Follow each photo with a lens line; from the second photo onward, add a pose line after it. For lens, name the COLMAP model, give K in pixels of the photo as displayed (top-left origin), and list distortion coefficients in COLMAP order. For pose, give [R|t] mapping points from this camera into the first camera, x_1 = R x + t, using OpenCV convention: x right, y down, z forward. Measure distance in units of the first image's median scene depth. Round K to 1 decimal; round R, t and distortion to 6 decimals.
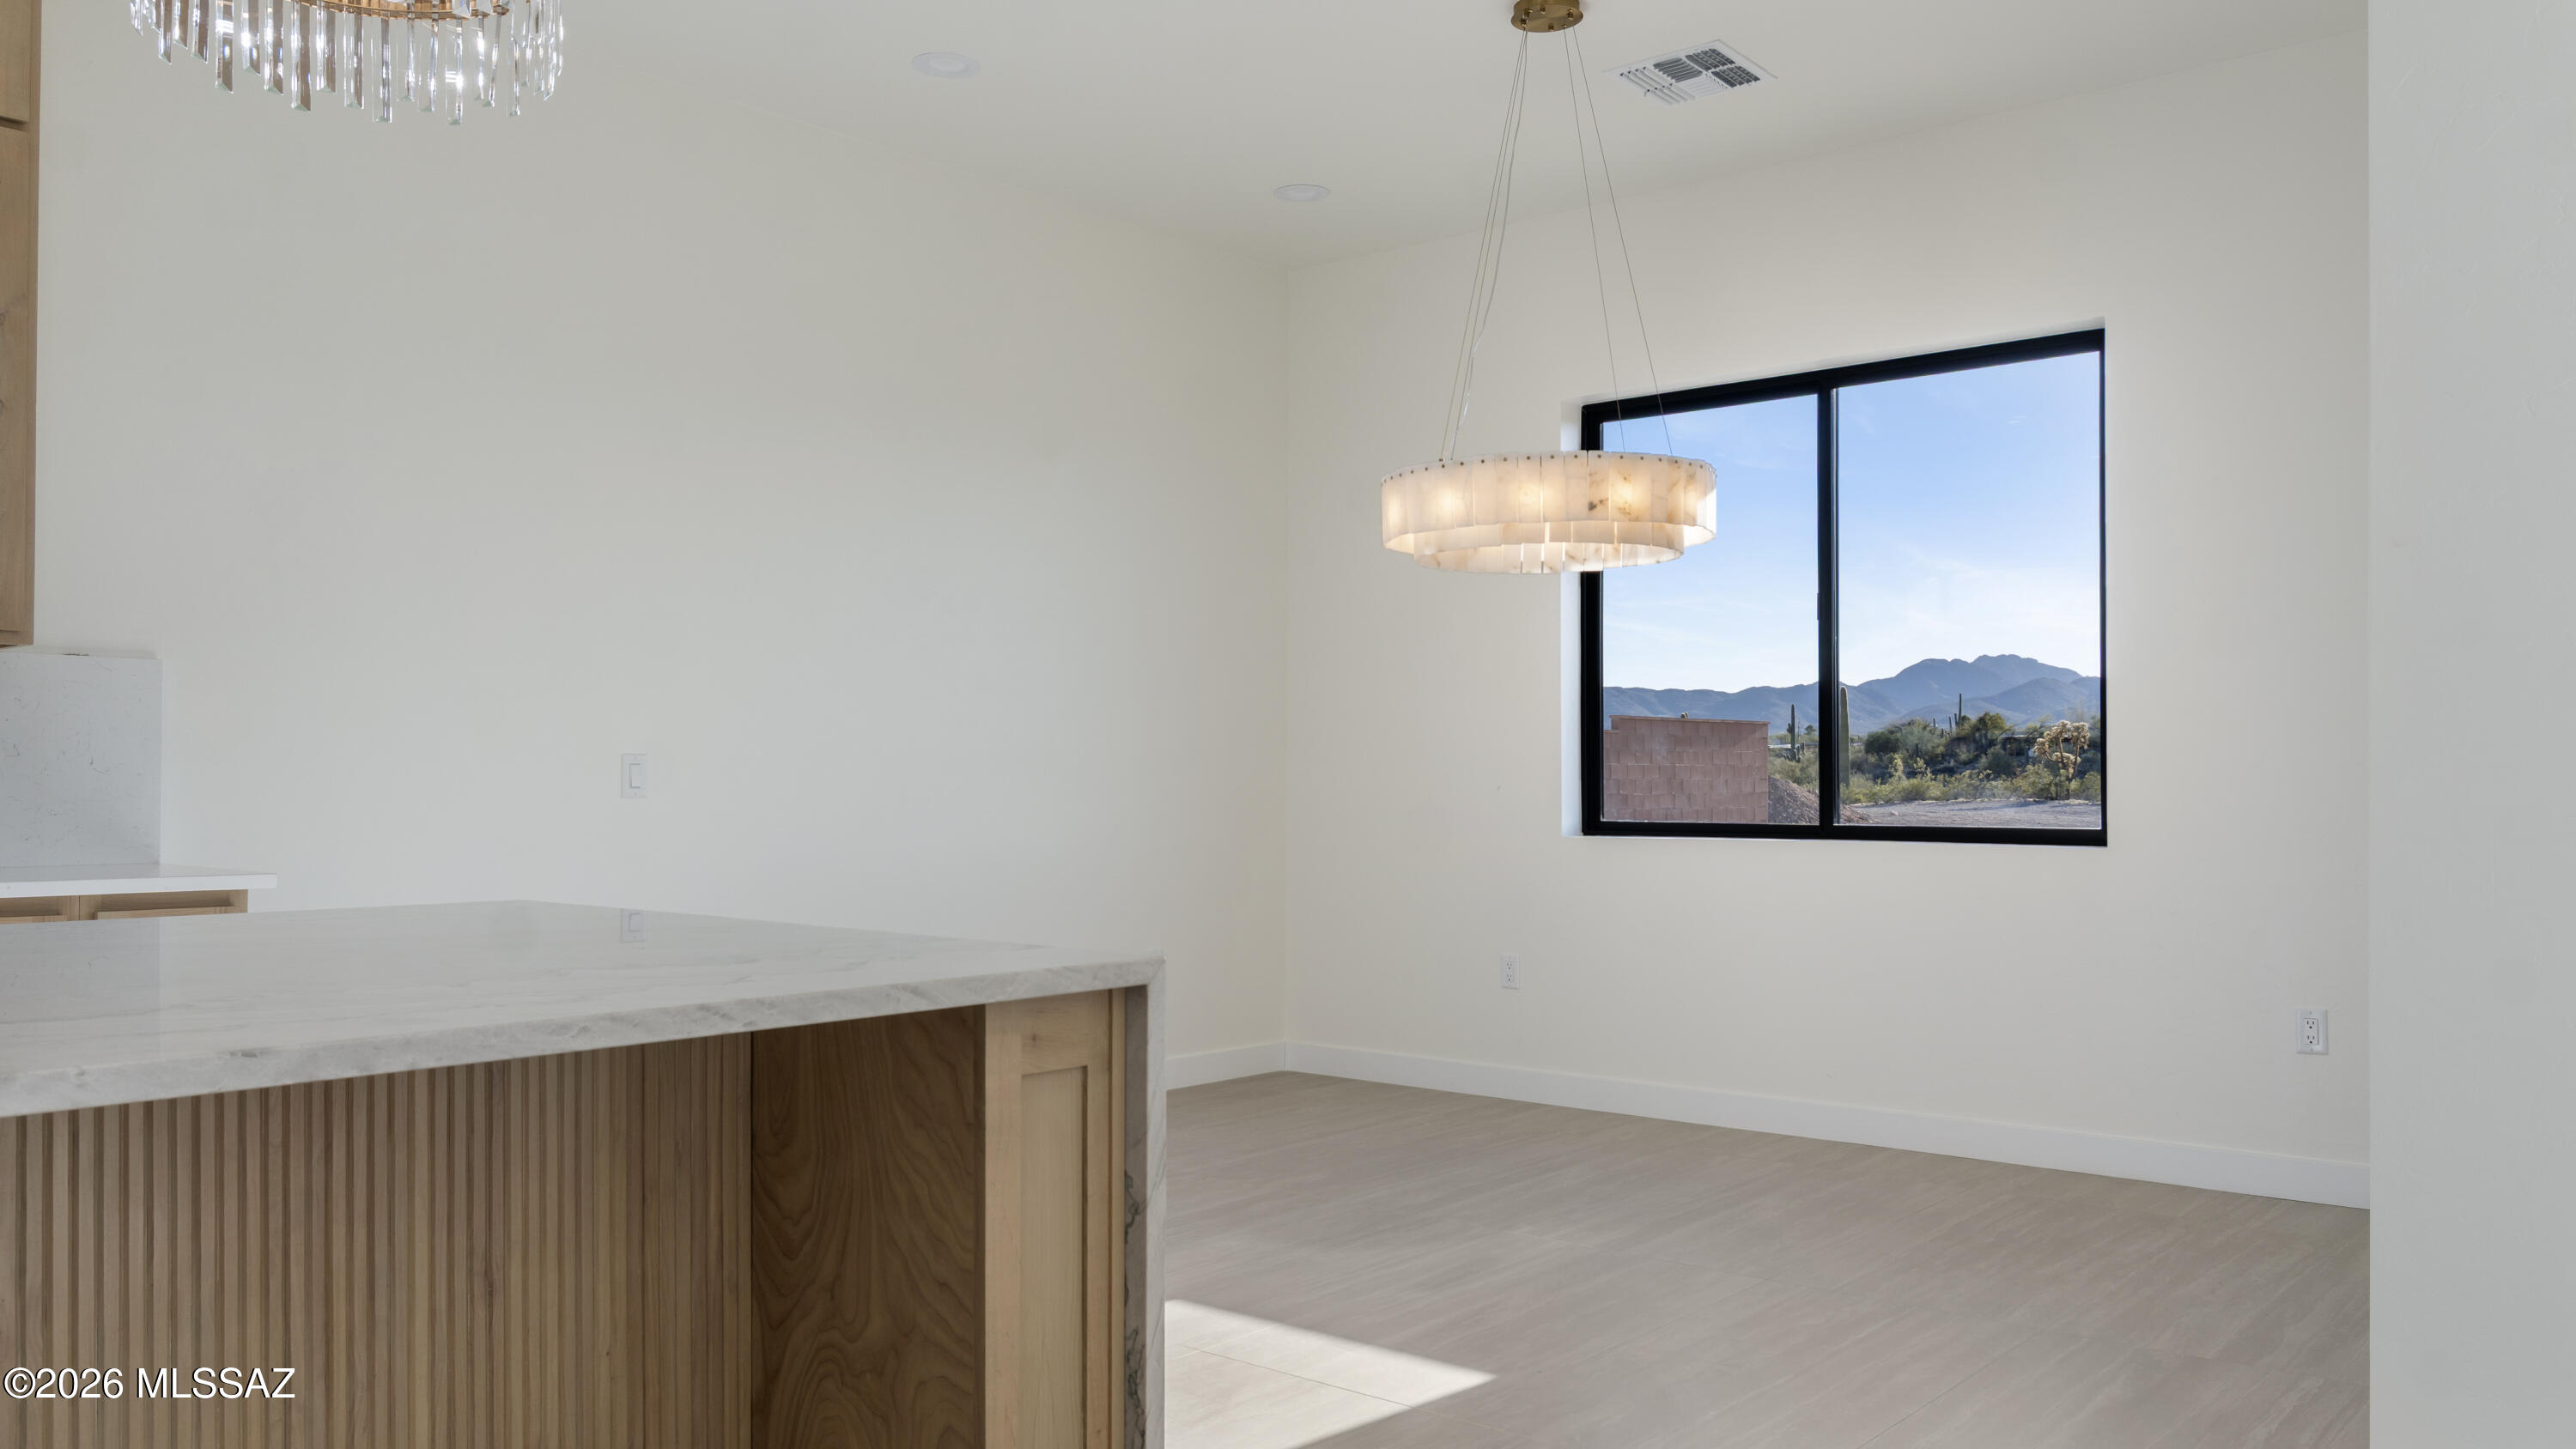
lens RADIAL K [[1886.6, 0, 1299.1], [0, 1886.6, 713.7], [0, 0, 1]] dist [-0.006143, 0.002315]
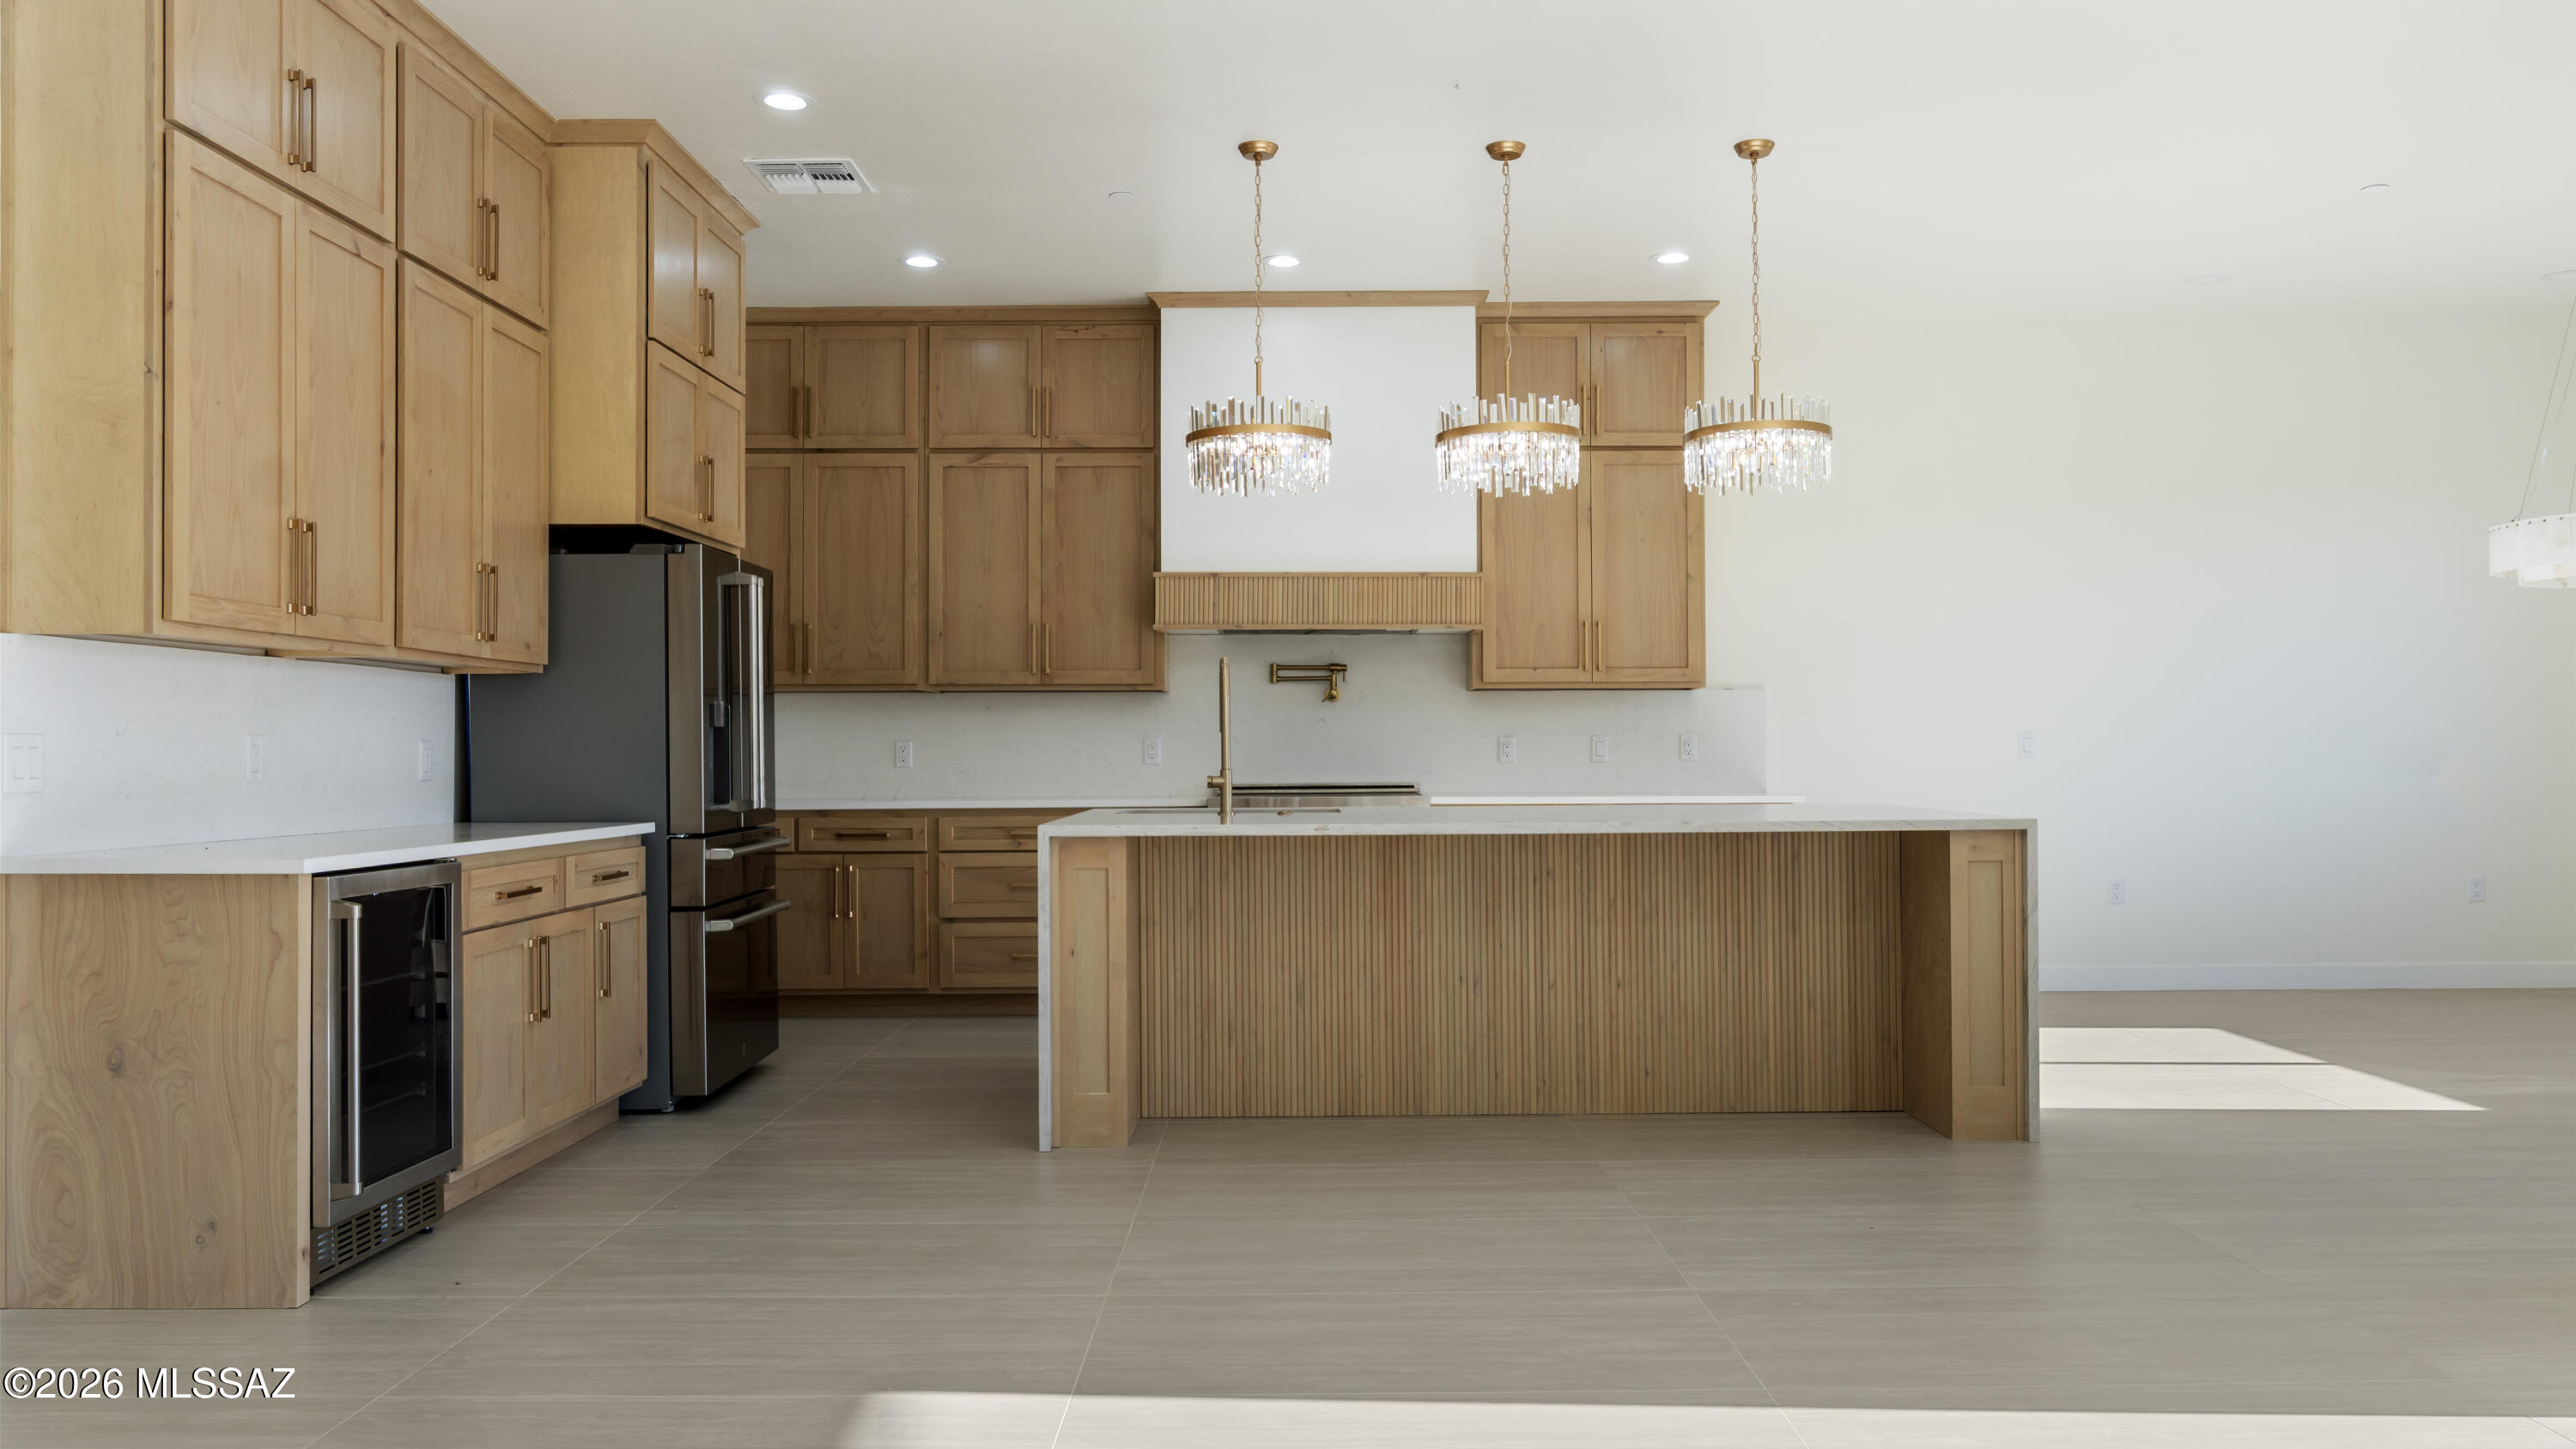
lens RADIAL K [[1886.6, 0, 1299.1], [0, 1886.6, 713.7], [0, 0, 1]] dist [-0.006143, 0.002315]
pose [[0.642348, -0.022716, -0.766076, 0.461702], [0.033862, 0.999426, -0.001242, -0.013548], [0.765665, -0.025143, 0.642748, -0.501409]]
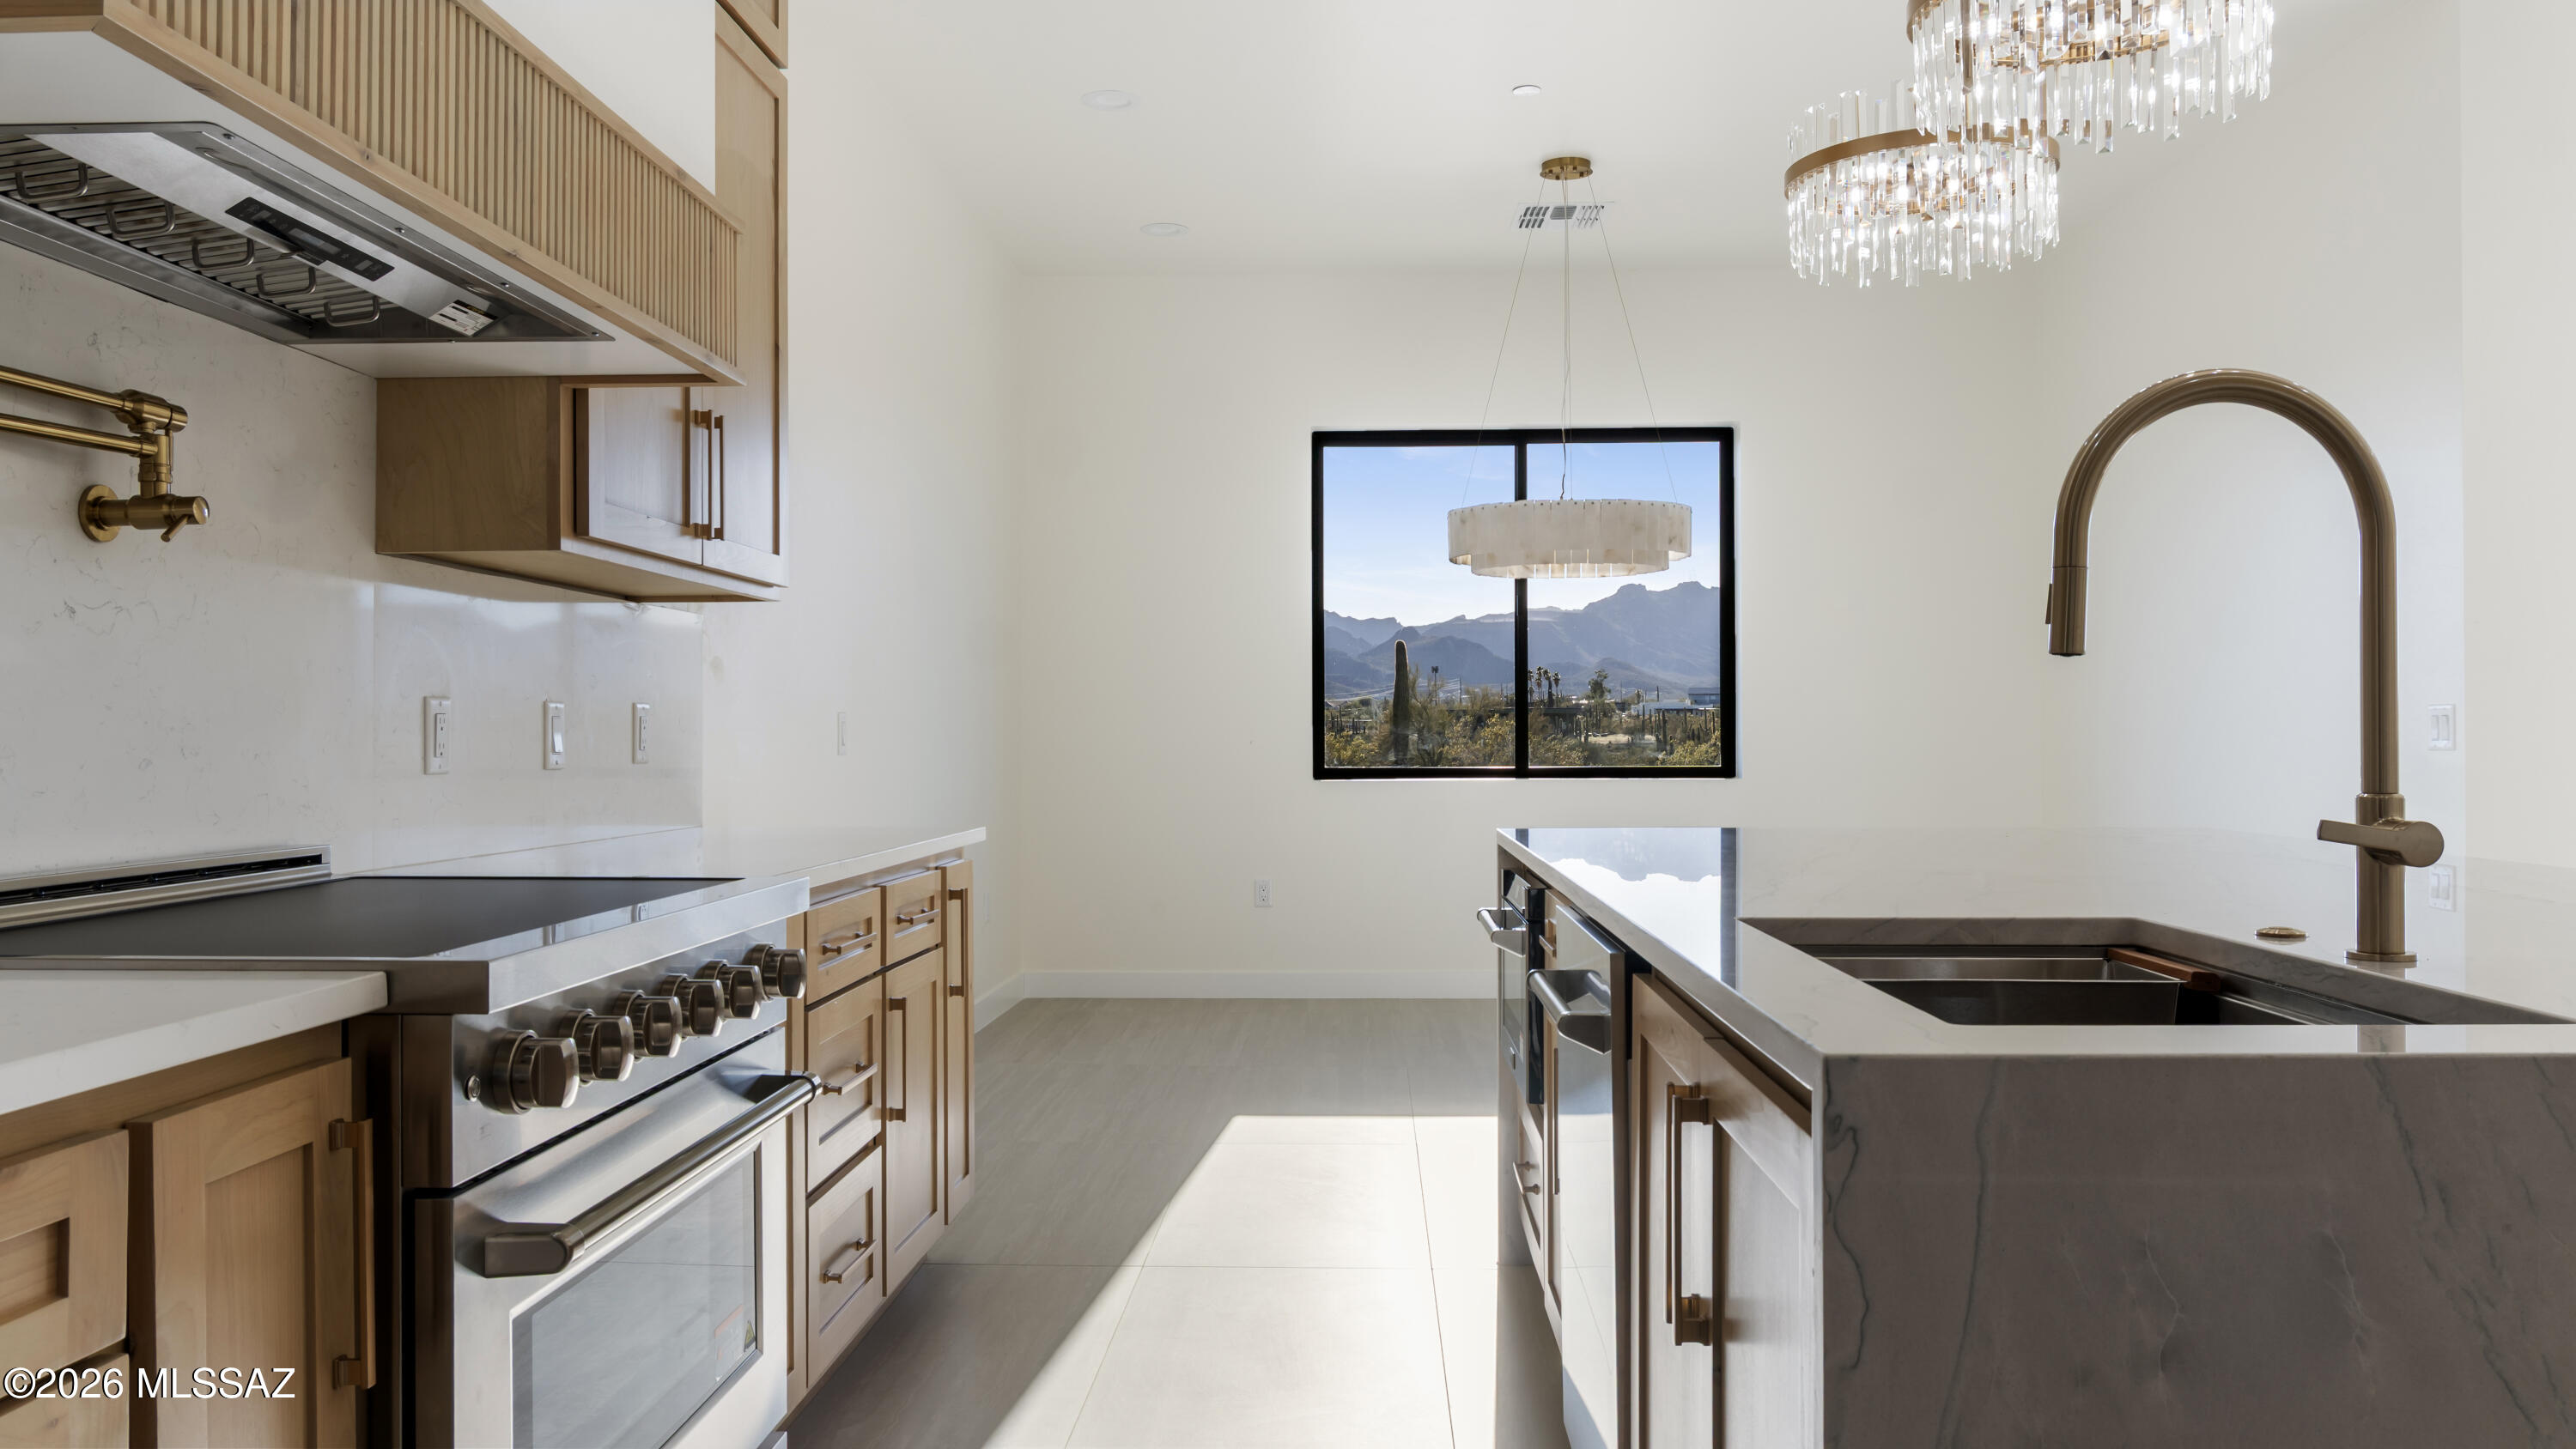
lens RADIAL K [[1886.6, 0, 1299.1], [0, 1886.6, 713.7], [0, 0, 1]] dist [-0.006143, 0.002315]
pose [[0.780484, 0.000854, 0.625175, -0.732252], [-0.014588, 0.999752, 0.016846, 0.000323], [-0.625005, -0.022268, 0.780303, 0.046825]]
